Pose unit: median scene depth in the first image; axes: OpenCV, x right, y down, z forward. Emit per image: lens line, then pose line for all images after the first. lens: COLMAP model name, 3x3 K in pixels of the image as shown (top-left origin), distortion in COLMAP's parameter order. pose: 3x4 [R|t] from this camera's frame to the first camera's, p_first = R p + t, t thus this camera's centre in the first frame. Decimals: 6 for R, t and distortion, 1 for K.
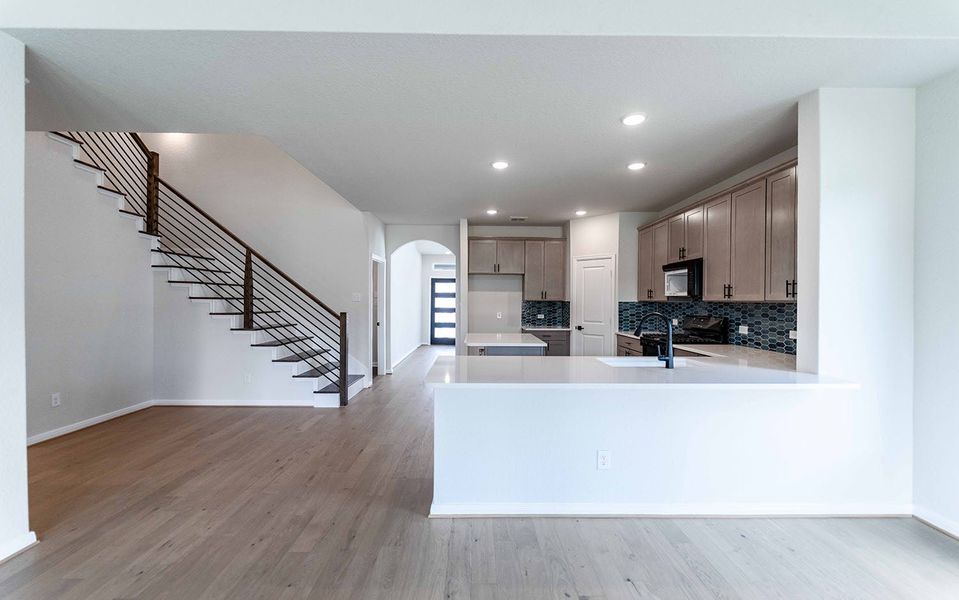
lens RADIAL K [[394.7, 0, 477.8], [0, 394.7, 300.0], [0, 0, 1]] dist [0.017332, 0.000065]
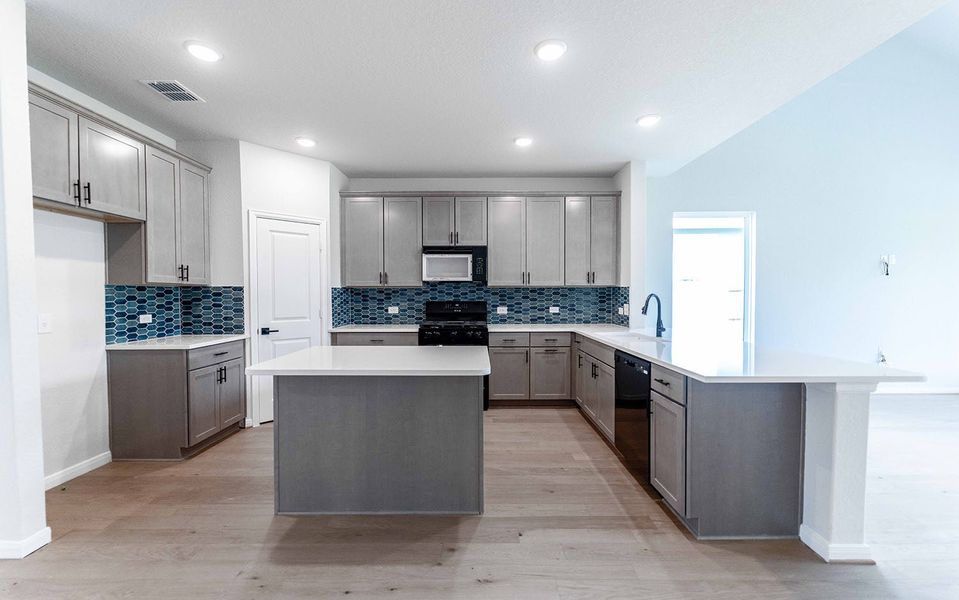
lens RADIAL K [[394.7, 0, 480.3], [0, 394.7, 297.0], [0, 0, 1]] dist [0.017332, 0.000065]
pose [[-0.001211, -0.027939, 0.999609, -0.426247], [-0.005494, 0.999595, 0.027932, 0.001415], [-0.999984, -0.005458, -0.001364, 0.862706]]
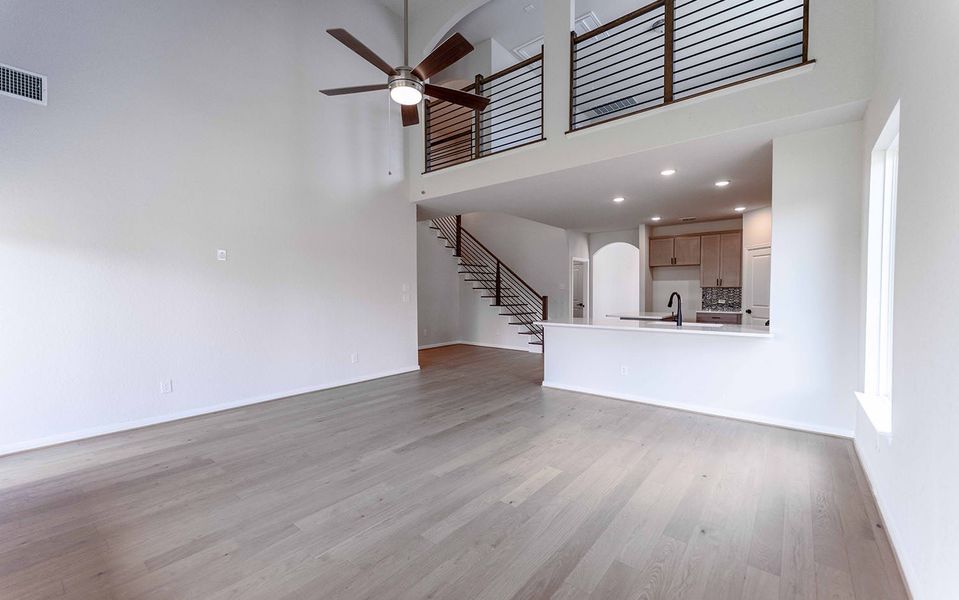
lens RADIAL K [[394.7, 0, 479.5], [0, 394.7, 300.9], [0, 0, 1]] dist [0.017332, 0.000065]
pose [[0.772719, 0.004973, -0.634728, 0.483025], [0.006735, 0.999849, 0.016033, 0.023816], [0.634712, -0.016664, 0.772569, -0.425112]]
